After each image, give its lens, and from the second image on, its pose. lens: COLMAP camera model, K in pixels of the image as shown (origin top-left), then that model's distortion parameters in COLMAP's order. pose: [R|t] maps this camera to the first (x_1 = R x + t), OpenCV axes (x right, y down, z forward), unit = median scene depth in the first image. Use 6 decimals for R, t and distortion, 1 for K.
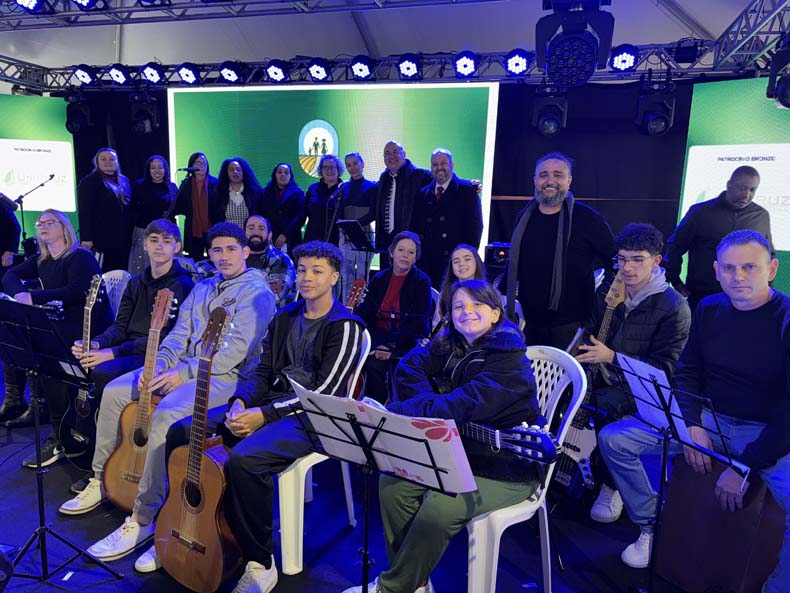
lens RADIAL K [[555.1, 0, 395.5], [0, 555.1, 296.1], [0, 0, 1]] dist [0.002373, -0.011428]
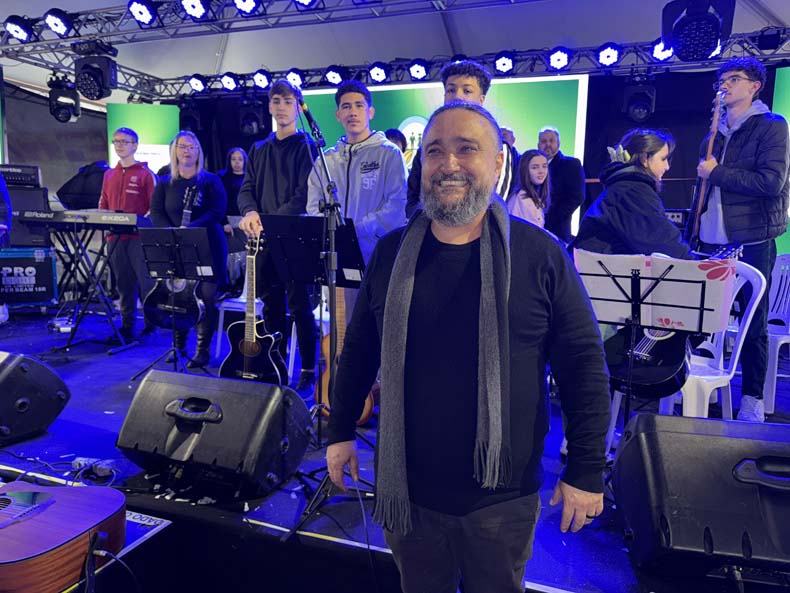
lens RADIAL K [[555.1, 0, 394.8], [0, 555.1, 296.9], [0, 0, 1]] dist [0.002373, -0.011428]
pose [[0.998741, -0.013837, -0.048226, -0.143389], [0.012525, 0.999547, -0.027383, 0.073648], [0.048583, 0.026745, 0.998461, -0.088692]]
